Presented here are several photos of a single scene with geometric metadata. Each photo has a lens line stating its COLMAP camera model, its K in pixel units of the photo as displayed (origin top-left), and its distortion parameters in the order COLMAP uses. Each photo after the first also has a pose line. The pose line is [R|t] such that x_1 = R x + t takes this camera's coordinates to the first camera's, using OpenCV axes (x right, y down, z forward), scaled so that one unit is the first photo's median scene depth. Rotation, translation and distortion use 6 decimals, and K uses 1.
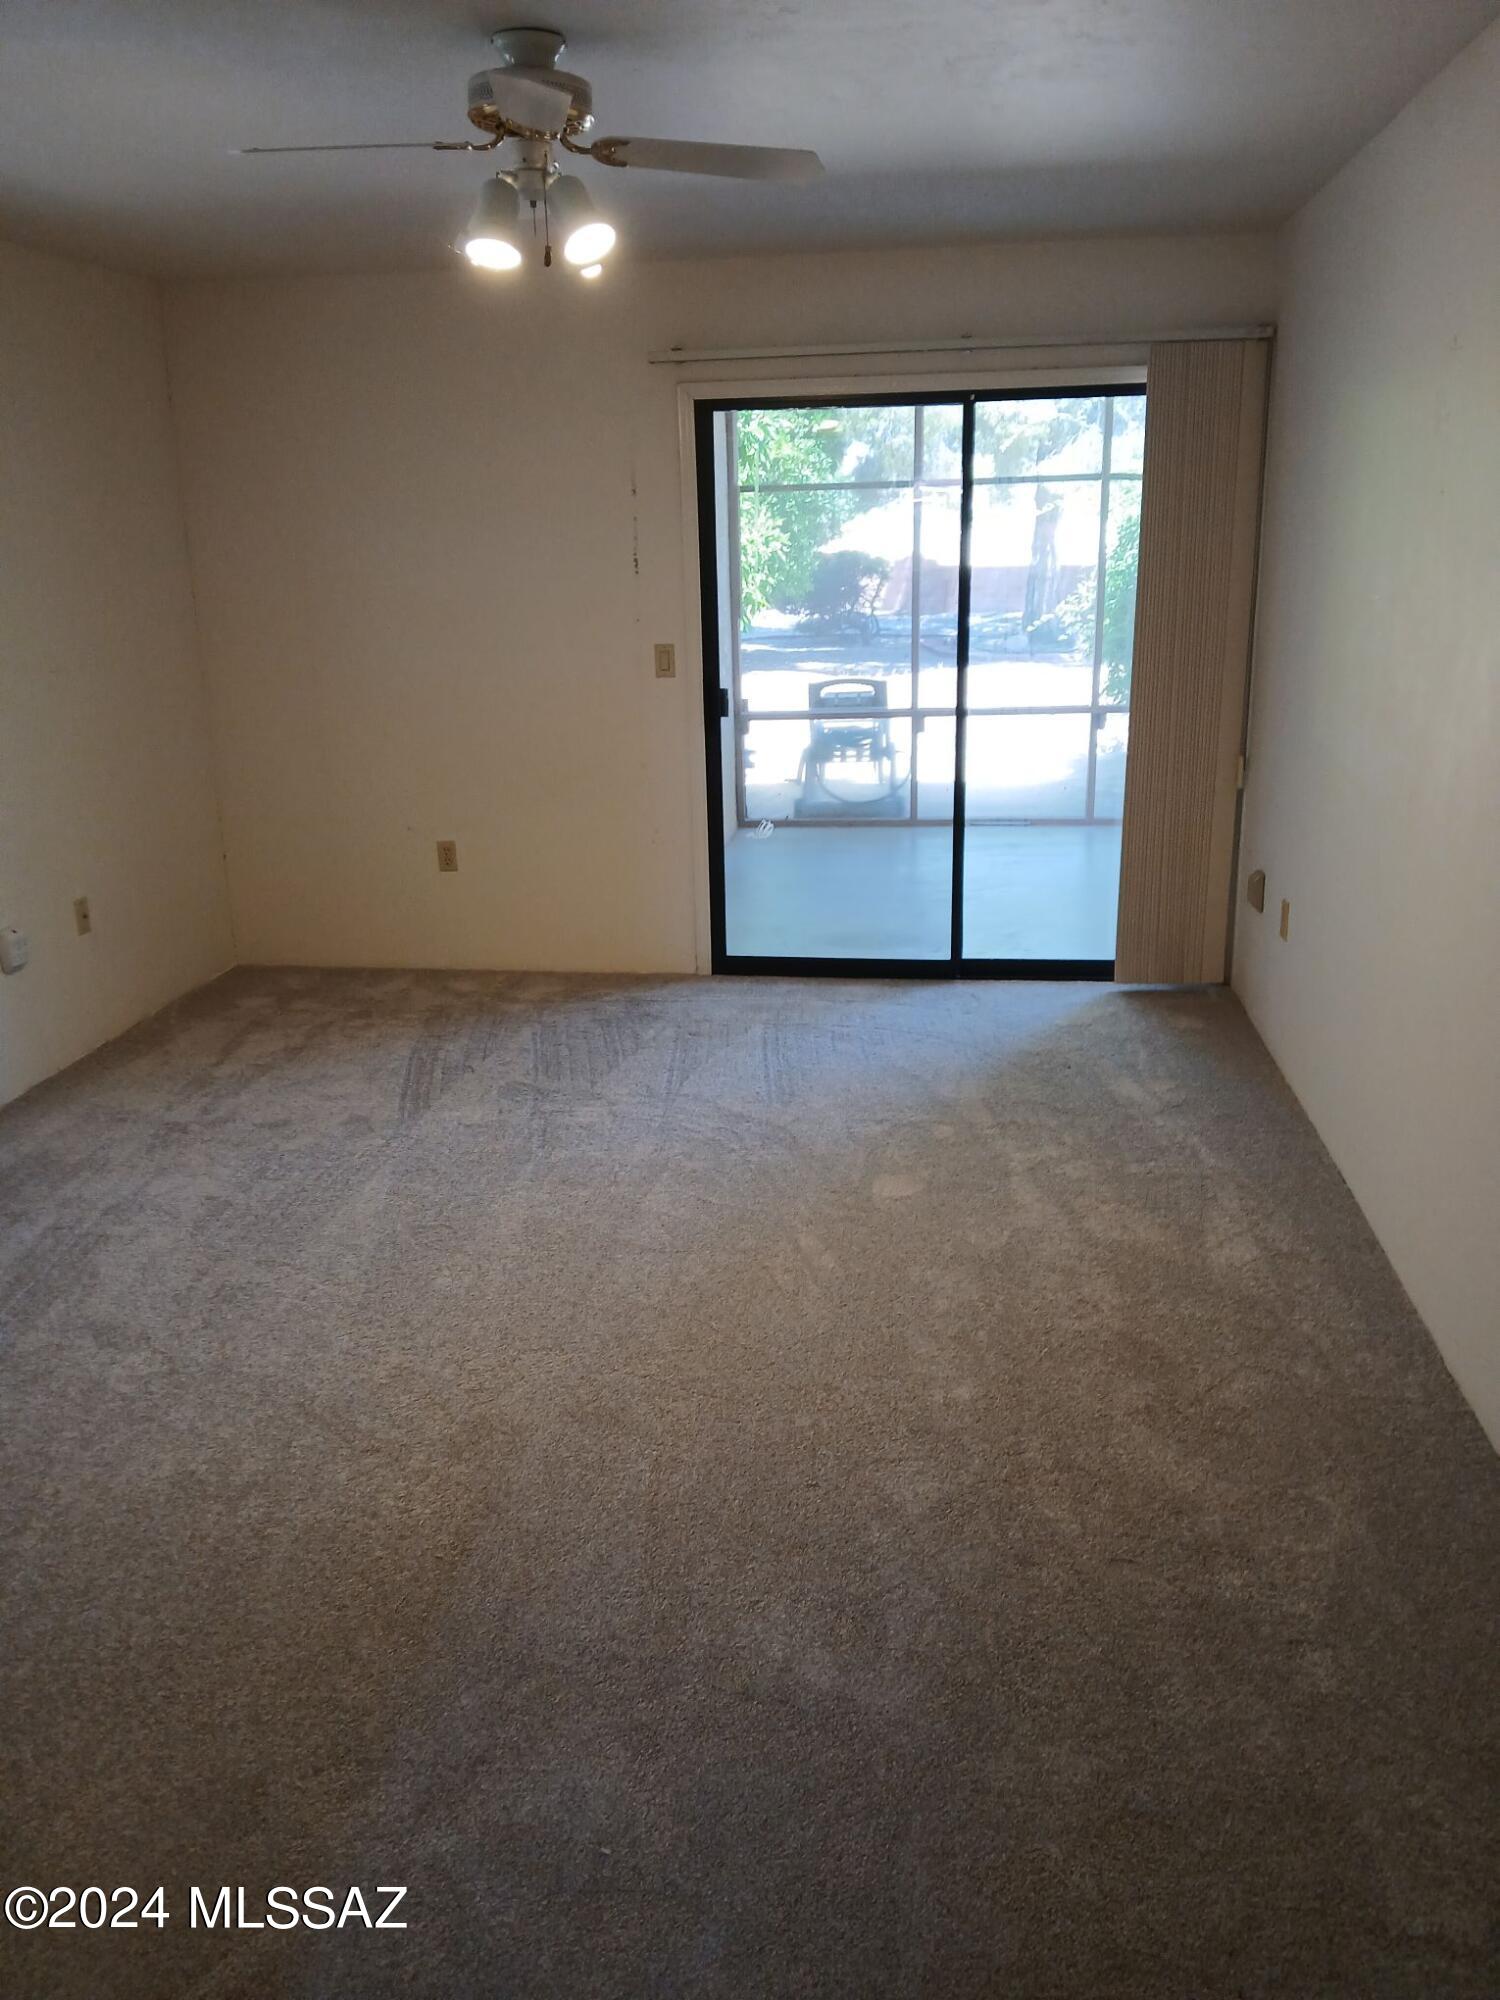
lens RADIAL K [[1598.7, 0, 750.0], [0, 1598.7, 1000.0], [0, 0, 1]] dist [0.157397, -0.380871]
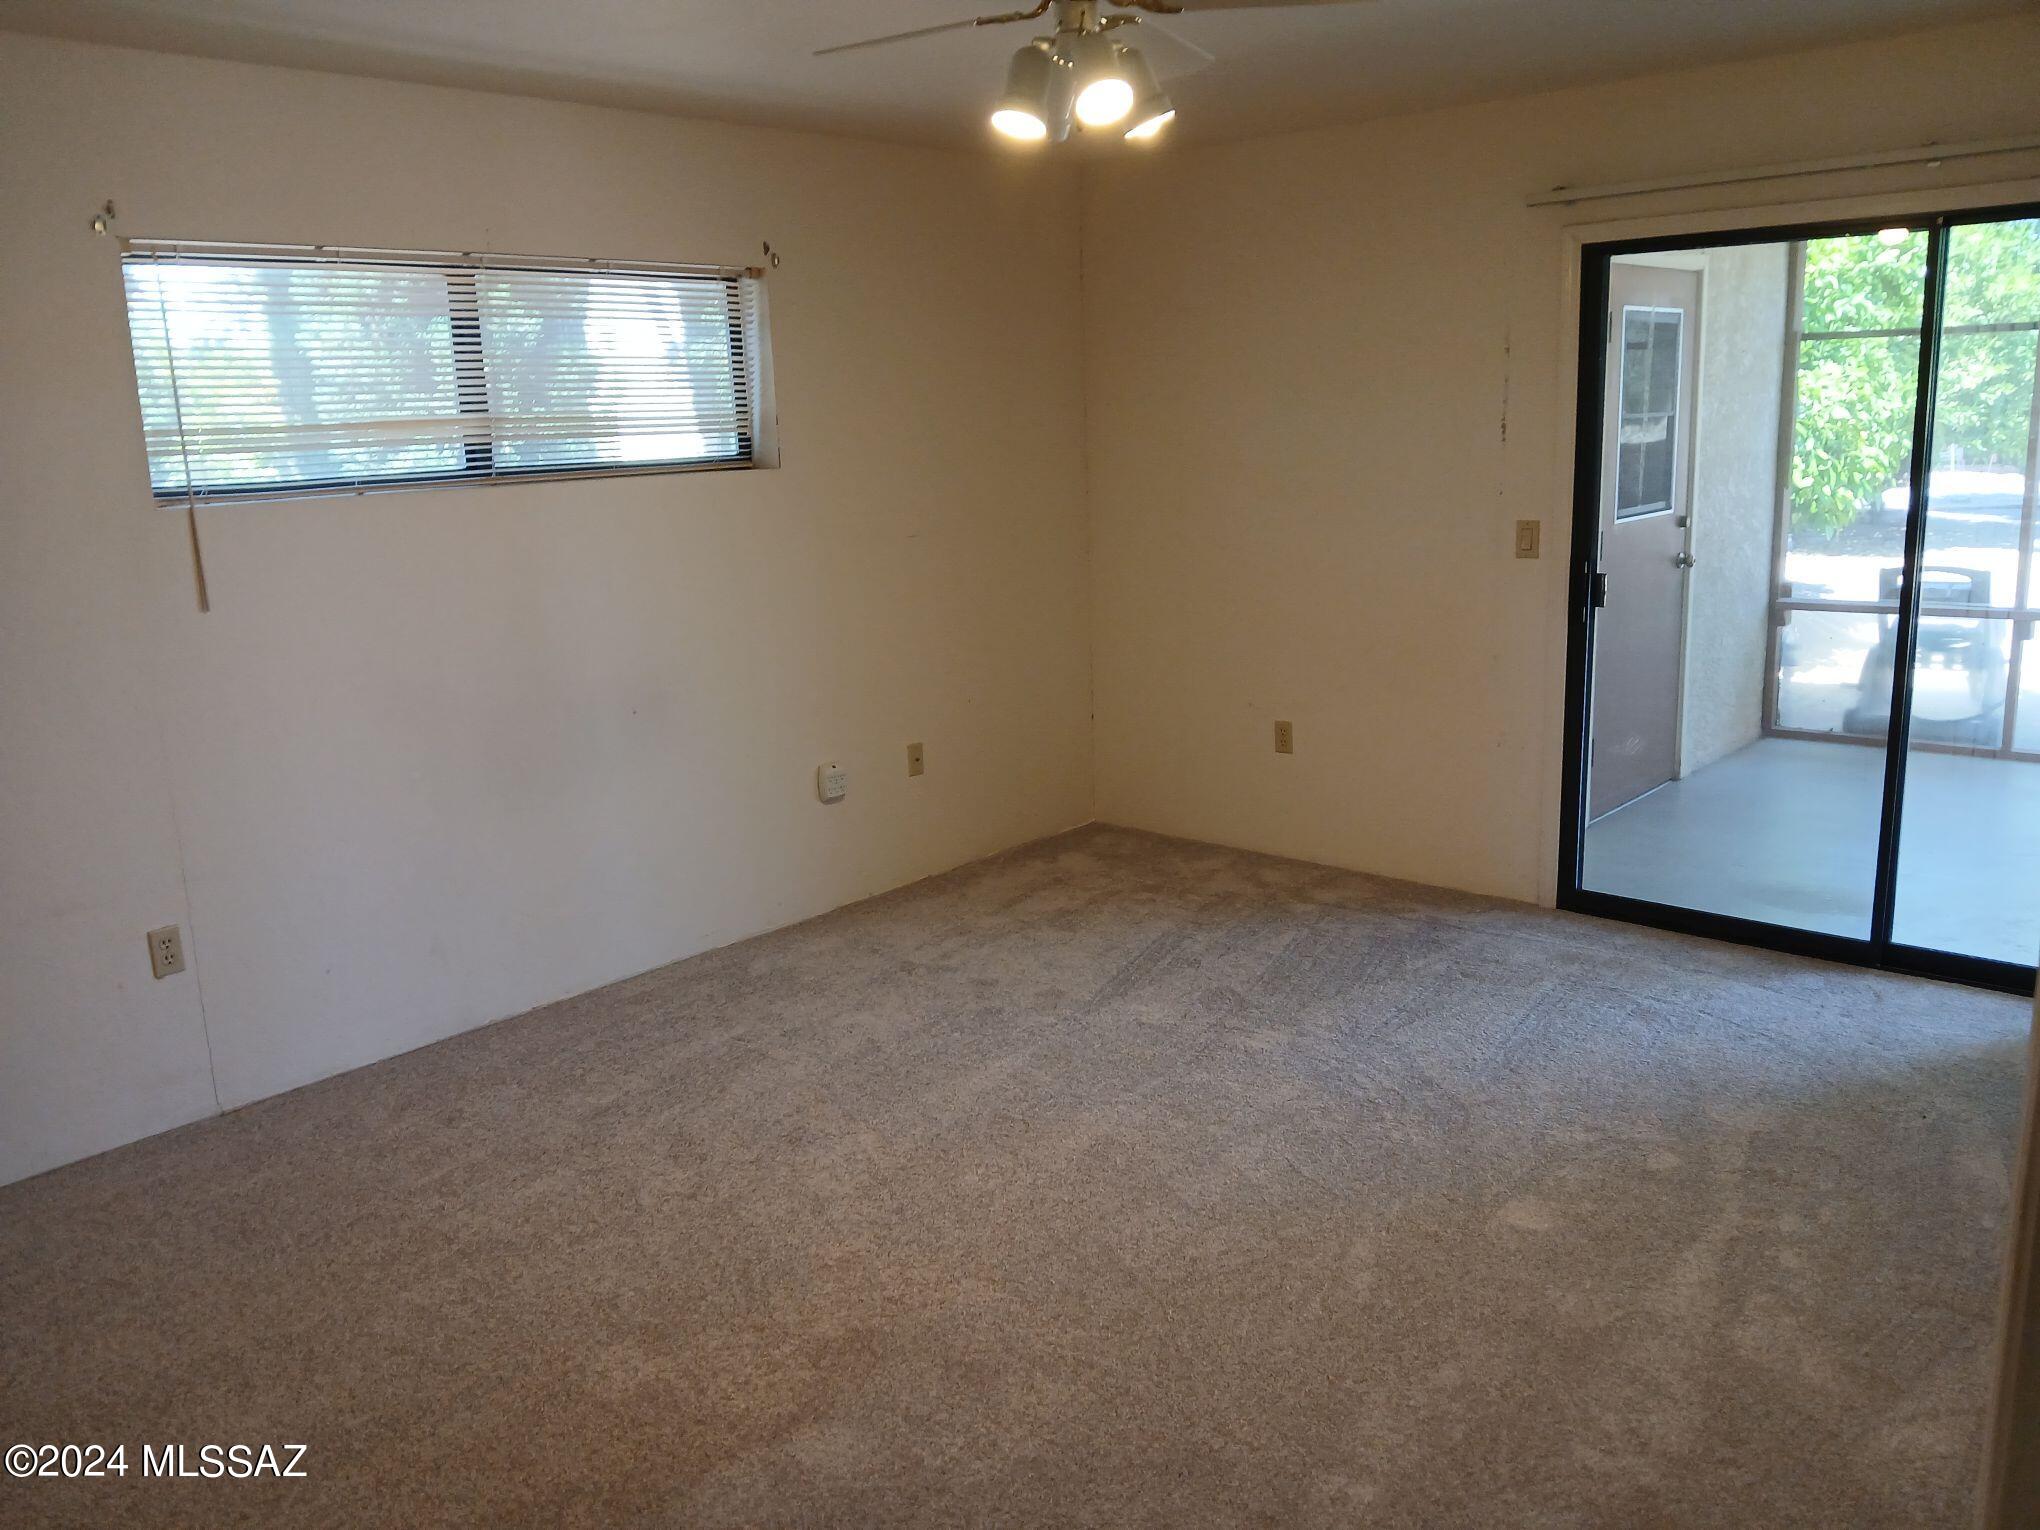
lens RADIAL K [[1630.7, 0, 1020.0], [0, 1630.7, 765.0], [0, 0, 1]] dist [0.157397, -0.380871]
pose [[0.811934, 0.115006, -0.572309, 0.268939], [-0.146121, 0.989230, -0.008515, -0.047852], [0.565166, 0.090539, 0.819994, 0.142701]]
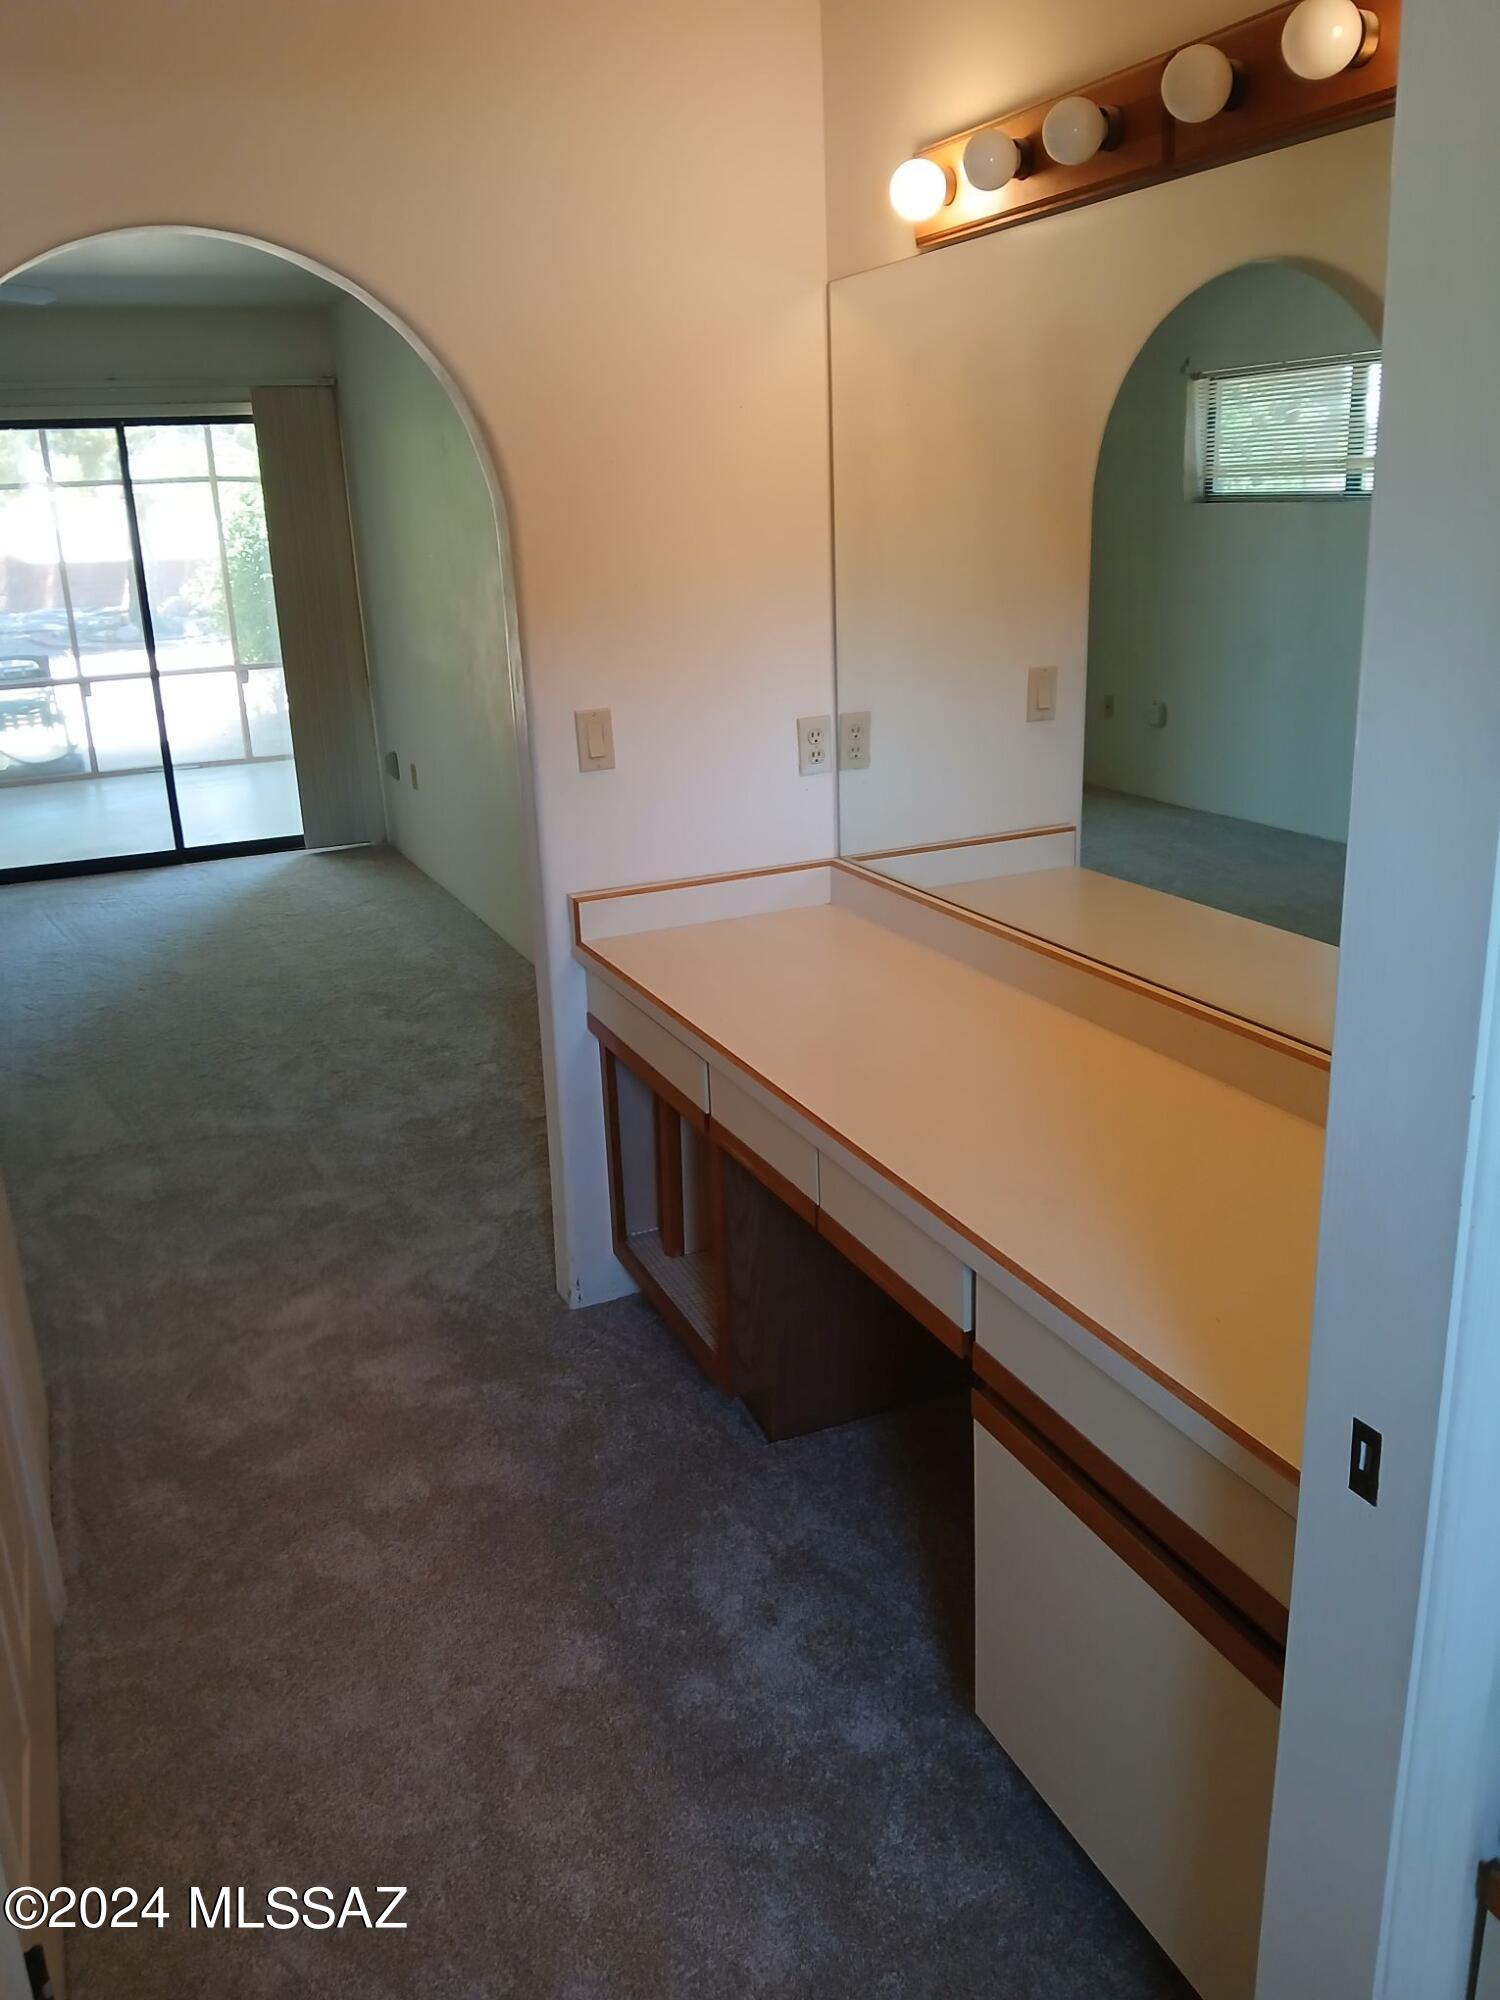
lens RADIAL K [[1598.7, 0, 750.0], [0, 1598.7, 1000.0], [0, 0, 1]] dist [0.157397, -0.380871]
pose [[0.858882, -0.165926, 0.484552, -0.136353], [0.165045, 0.985266, 0.044839, 0.116674], [-0.484853, 0.041462, 0.873612, -0.378891]]
